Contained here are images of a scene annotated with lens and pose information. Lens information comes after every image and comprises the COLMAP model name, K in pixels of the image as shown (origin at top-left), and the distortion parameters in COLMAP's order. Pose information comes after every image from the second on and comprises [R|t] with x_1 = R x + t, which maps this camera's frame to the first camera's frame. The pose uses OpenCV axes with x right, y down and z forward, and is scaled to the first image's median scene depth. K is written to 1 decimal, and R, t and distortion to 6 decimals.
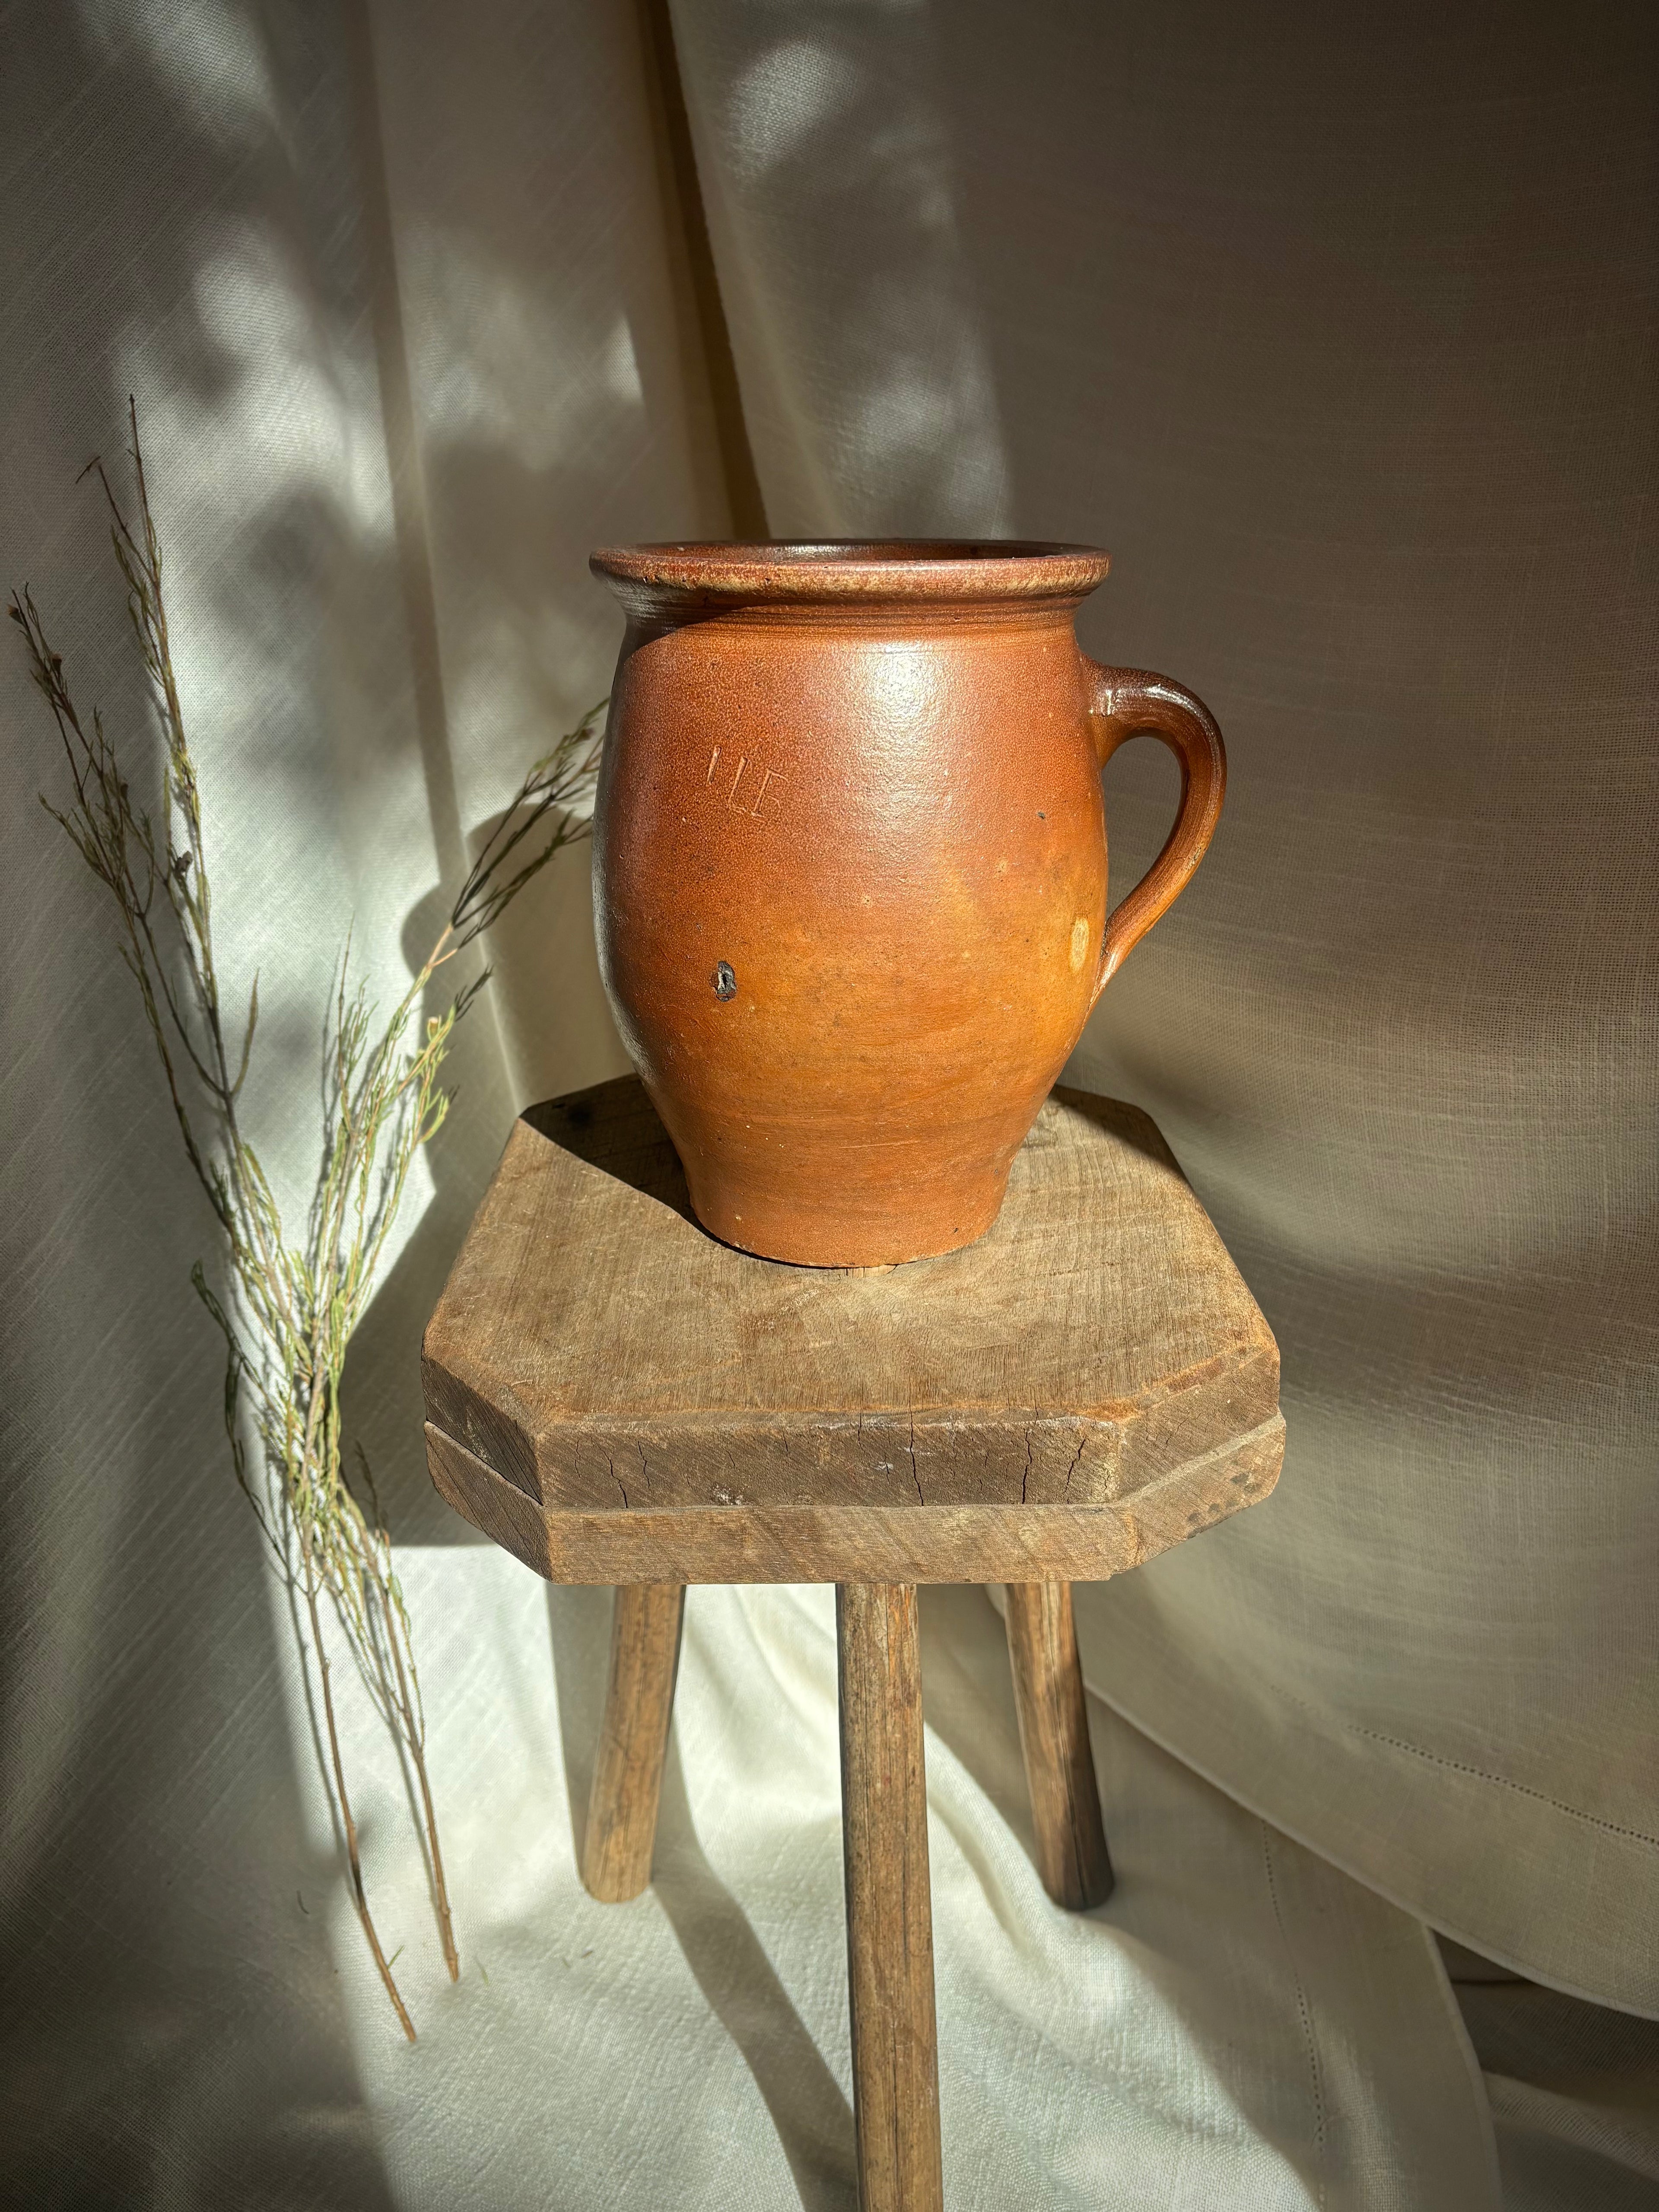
lens RADIAL K [[1744.7, 0, 835.3], [0, 1744.7, 1099.1], [0, 0, 1]] dist [0.037467, -0.137188]
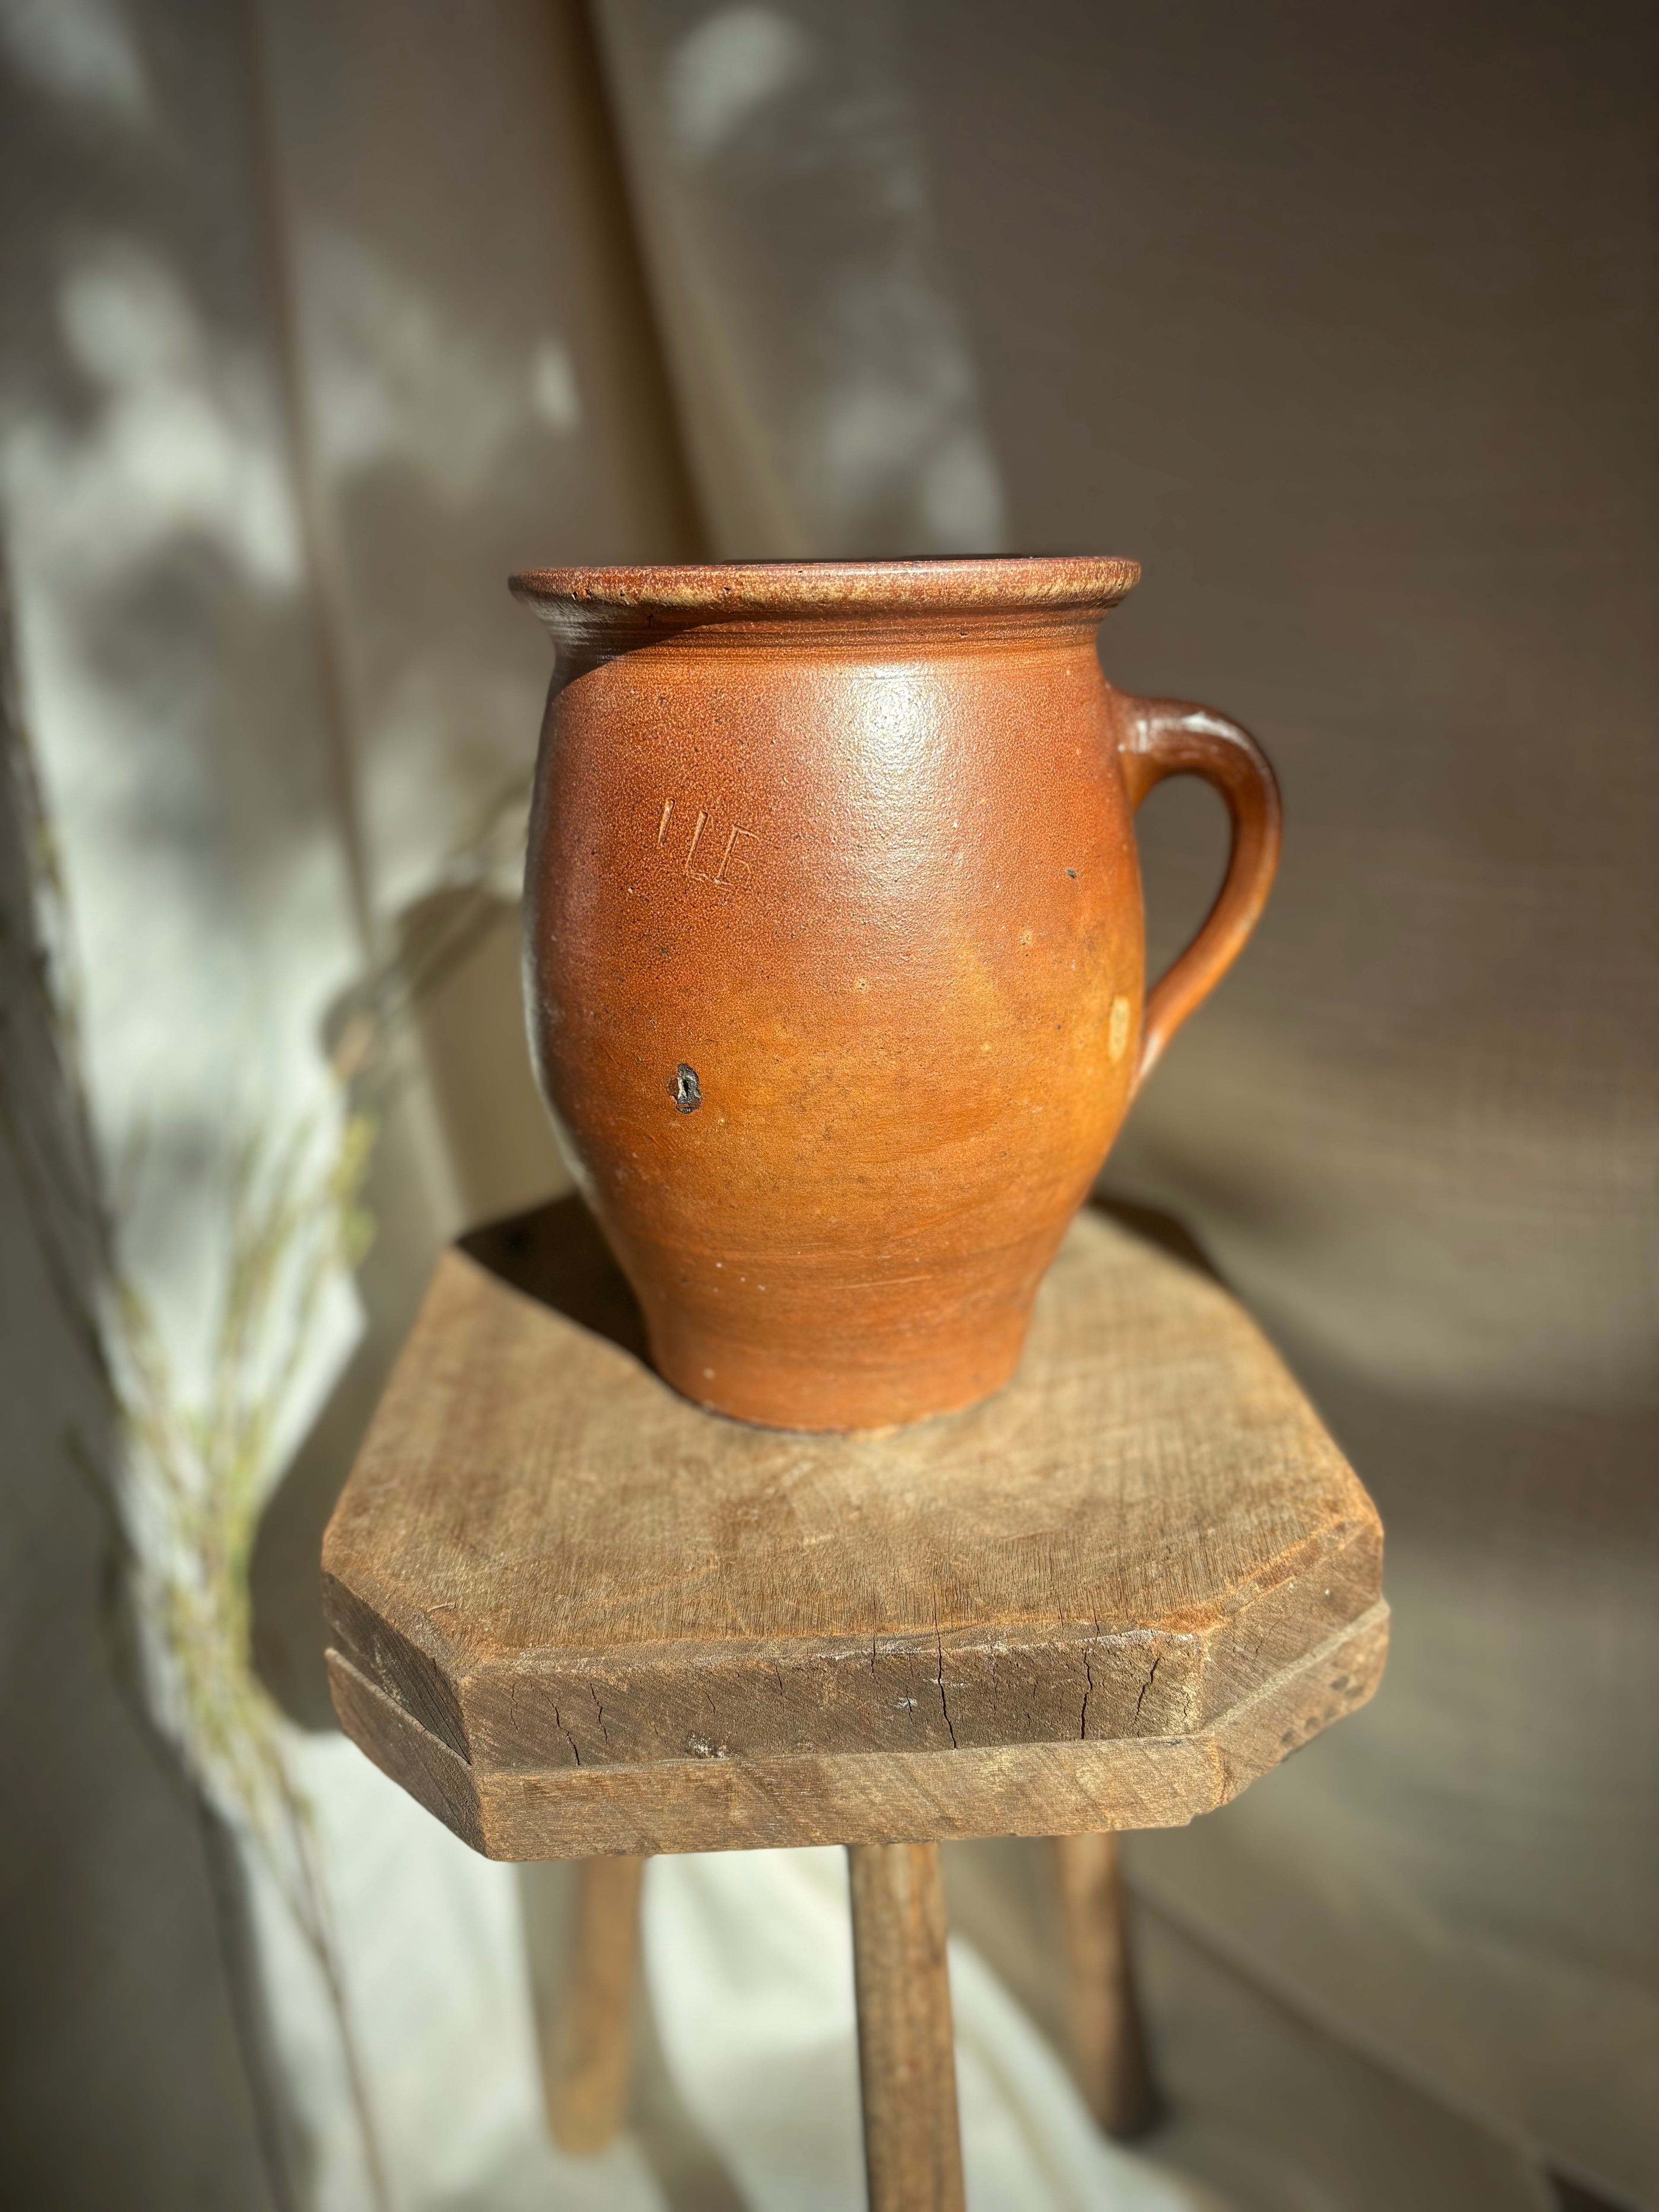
lens RADIAL K [[1744.7, 0, 840.0], [0, 1744.7, 1079.7], [0, 0, 1]] dist [0.037467, -0.137188]
pose [[0.999216, -0.028923, 0.027040, -0.013769], [0.030213, 0.998363, -0.048557, -0.029791], [-0.025592, 0.049336, 0.998454, 0.190506]]
